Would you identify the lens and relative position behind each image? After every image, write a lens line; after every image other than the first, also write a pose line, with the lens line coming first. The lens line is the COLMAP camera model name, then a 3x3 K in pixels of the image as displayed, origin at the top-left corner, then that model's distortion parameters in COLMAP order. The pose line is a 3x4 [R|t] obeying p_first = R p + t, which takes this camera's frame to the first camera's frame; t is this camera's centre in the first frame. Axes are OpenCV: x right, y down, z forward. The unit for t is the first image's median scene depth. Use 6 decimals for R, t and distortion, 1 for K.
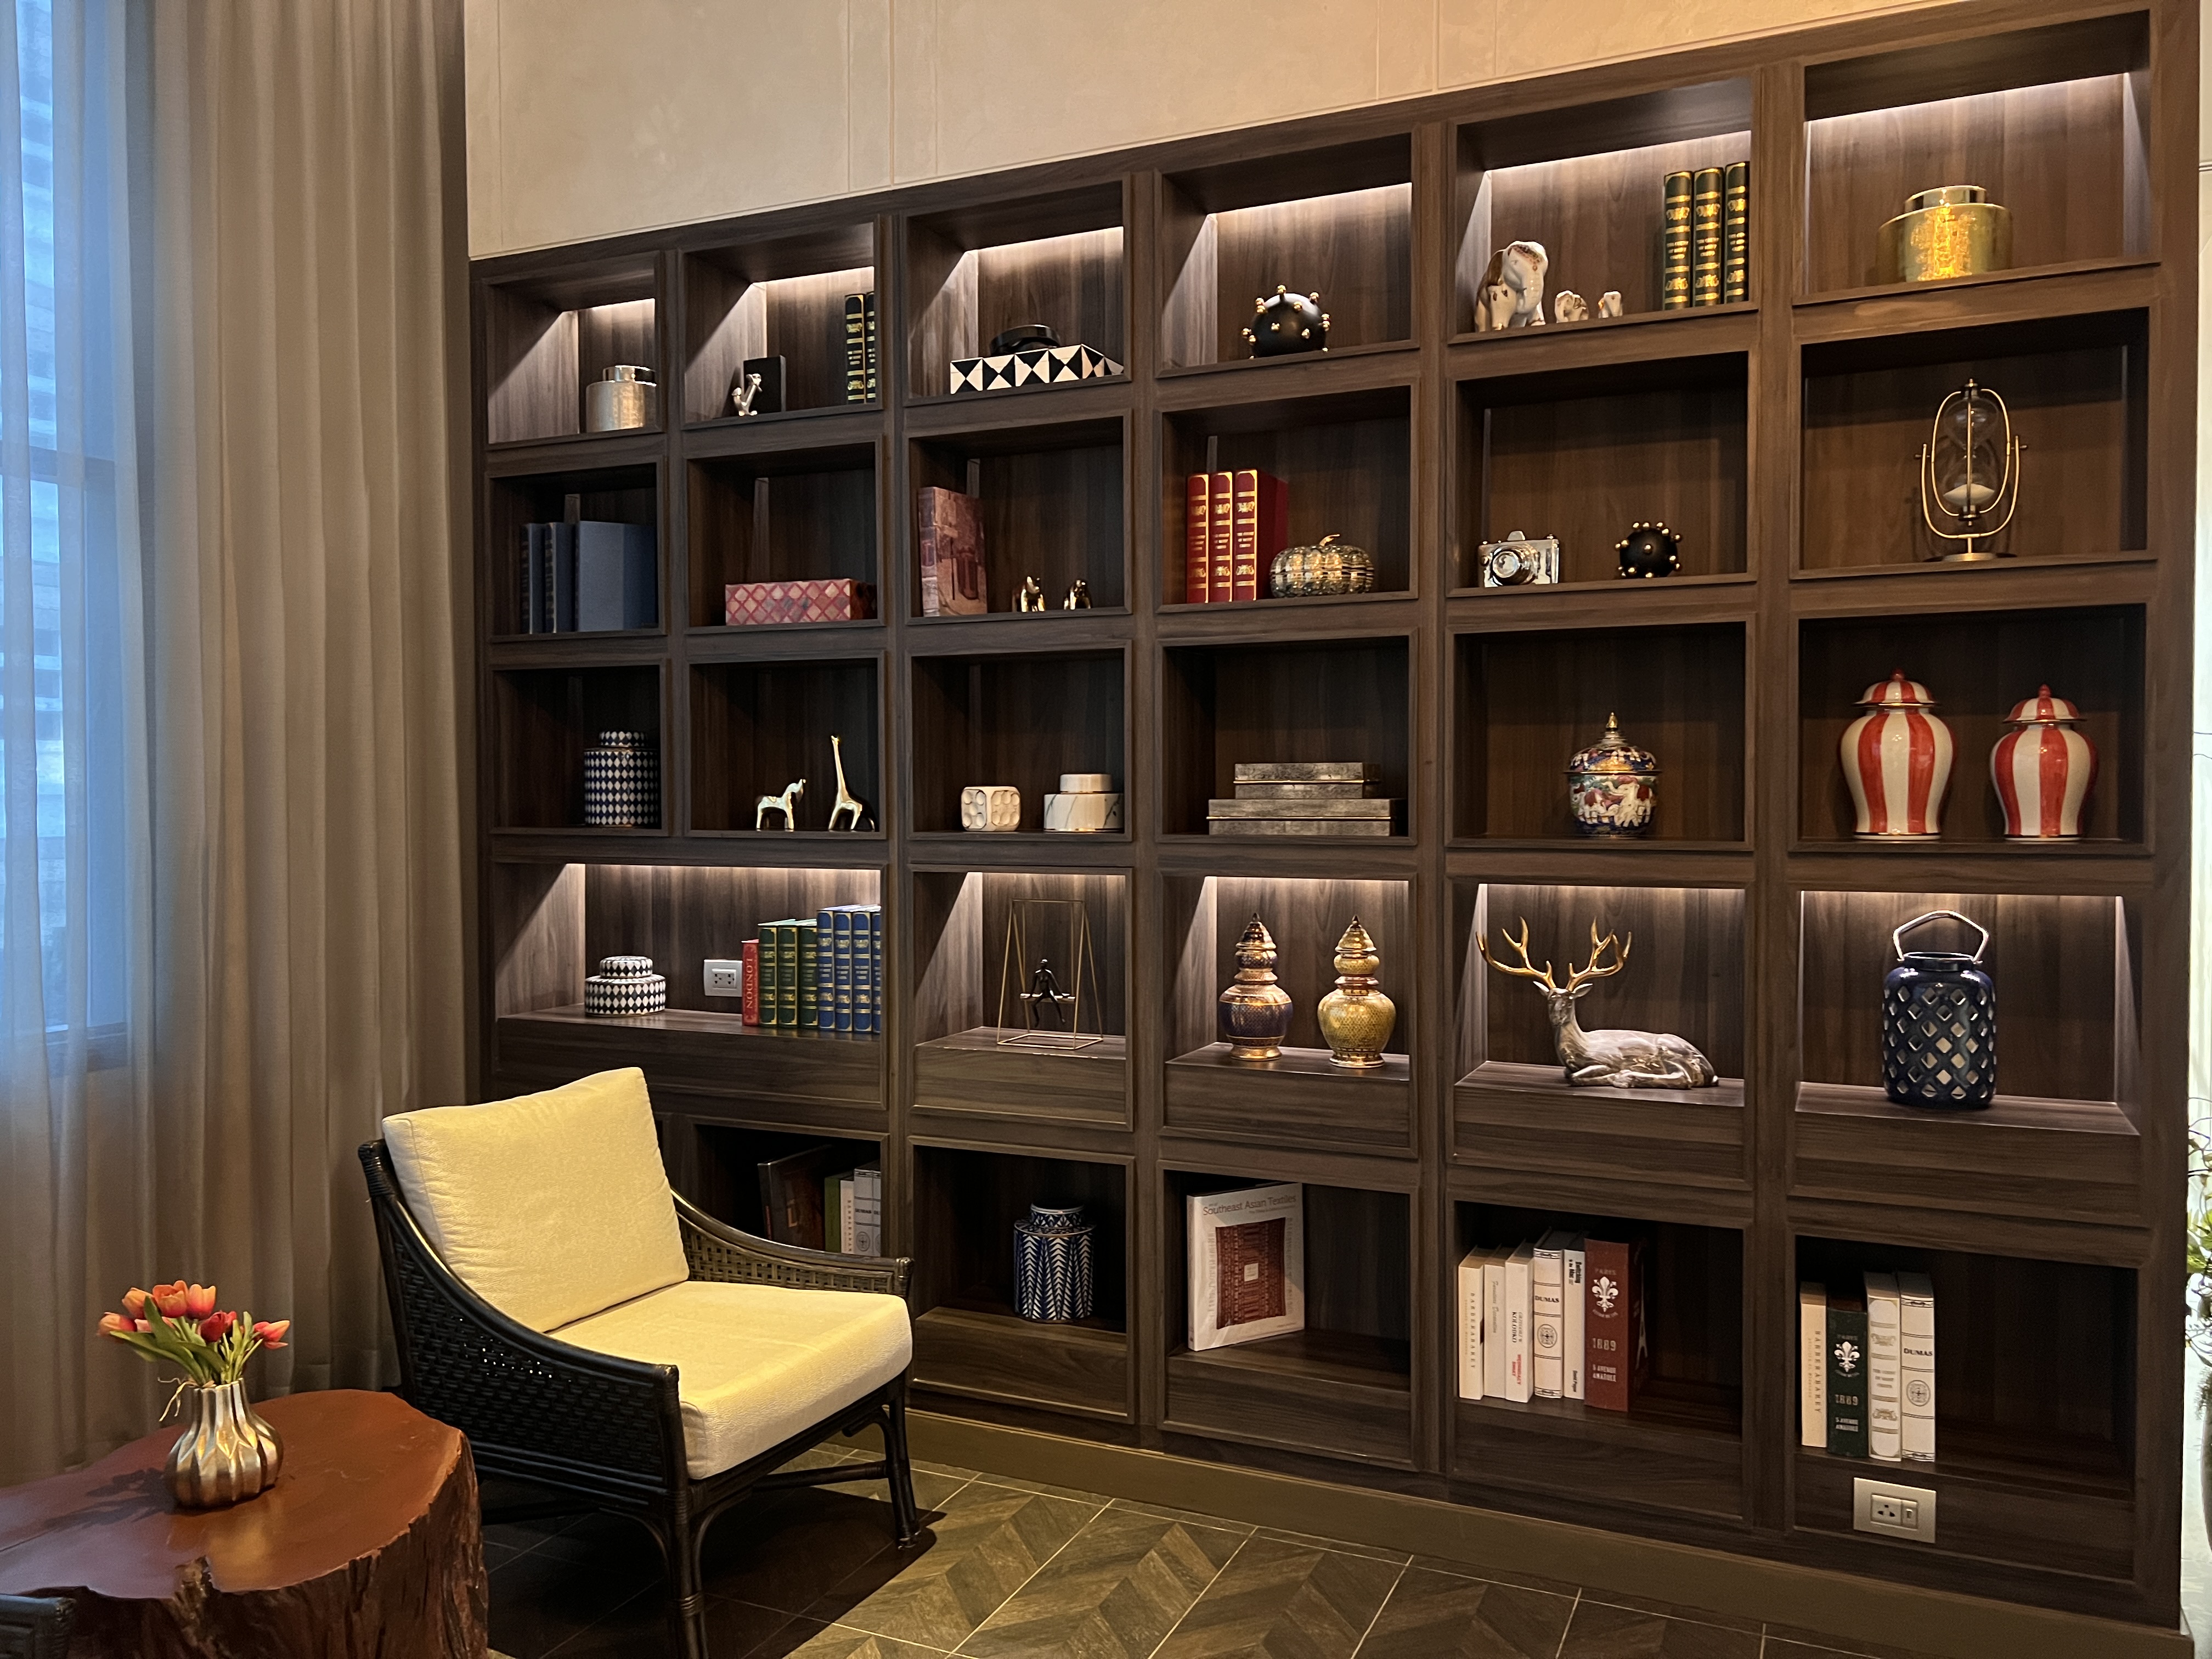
lens RADIAL K [[1669.6, 0, 1107.3], [0, 1669.6, 806.1], [0, 0, 1]] dist [0.043969, -0.043642]
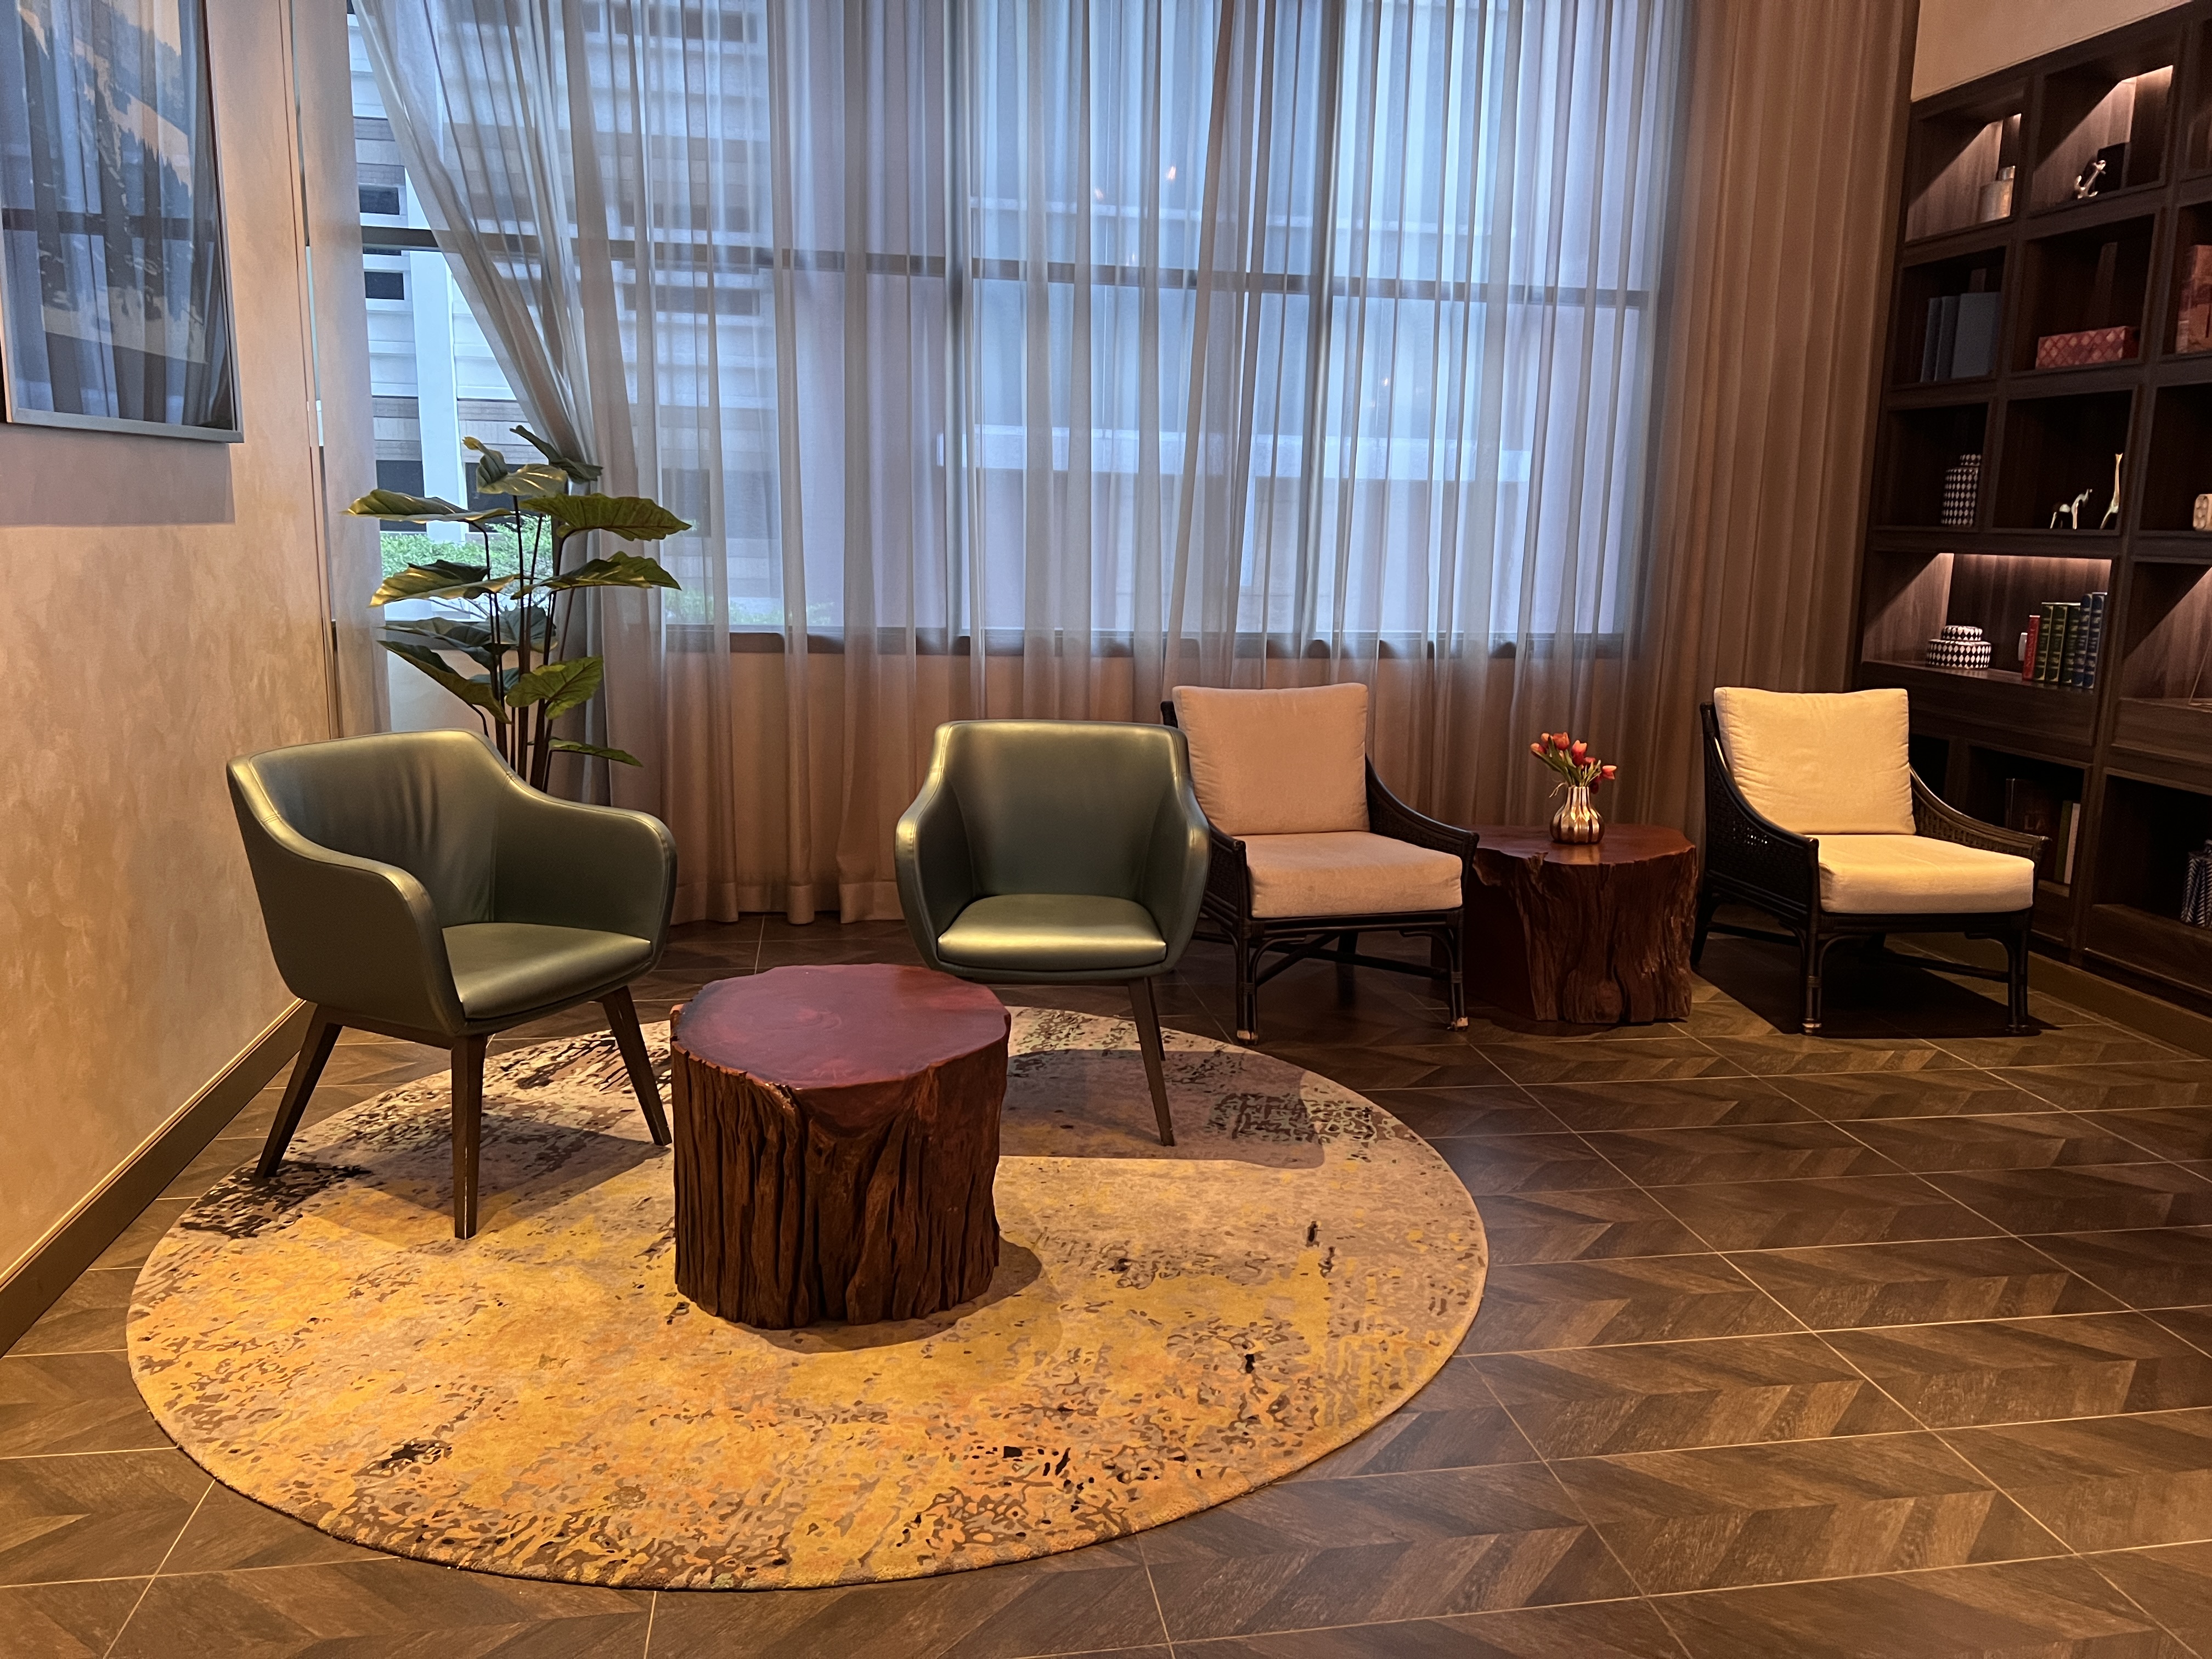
lens RADIAL K [[1669.6, 0, 1104.0], [0, 1669.6, 825.3], [0, 0, 1]] dist [0.043969, -0.043642]
pose [[0.550376, 0.167626, -0.817917, 0.516373], [-0.037156, 0.983585, 0.176576, 0.037794], [0.834090, -0.066793, 0.547570, -0.360853]]
